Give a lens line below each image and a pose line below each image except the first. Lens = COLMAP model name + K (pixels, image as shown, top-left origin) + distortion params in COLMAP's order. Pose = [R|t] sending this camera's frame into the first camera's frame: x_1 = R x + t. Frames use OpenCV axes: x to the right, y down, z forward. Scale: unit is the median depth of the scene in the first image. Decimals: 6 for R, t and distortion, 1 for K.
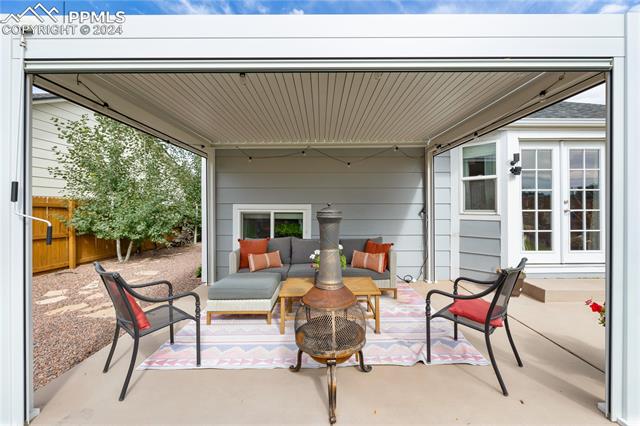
lens RADIAL K [[255.3, 0, 320.7], [0, 255.3, 209.1], [0, 0, 1]] dist [-0.010641, -0.000255]
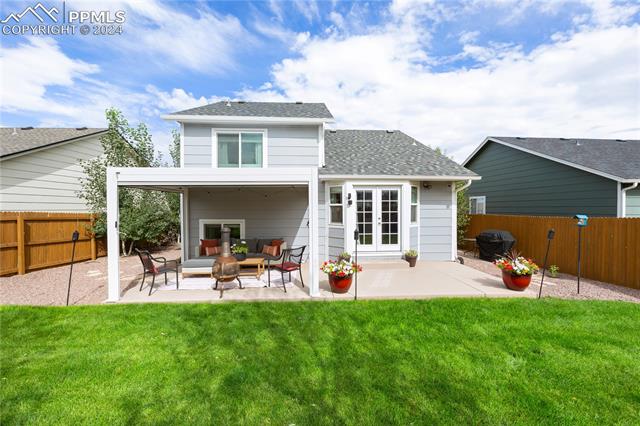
lens RADIAL K [[255.3, 0, 321.6], [0, 255.3, 213.6], [0, 0, 1]] dist [-0.010641, -0.000255]
pose [[0.998814, -0.002832, 0.048601, 0.407277], [0.002004, 0.999852, 0.017075, -0.087256], [-0.048642, -0.016958, 0.998672, -0.776843]]
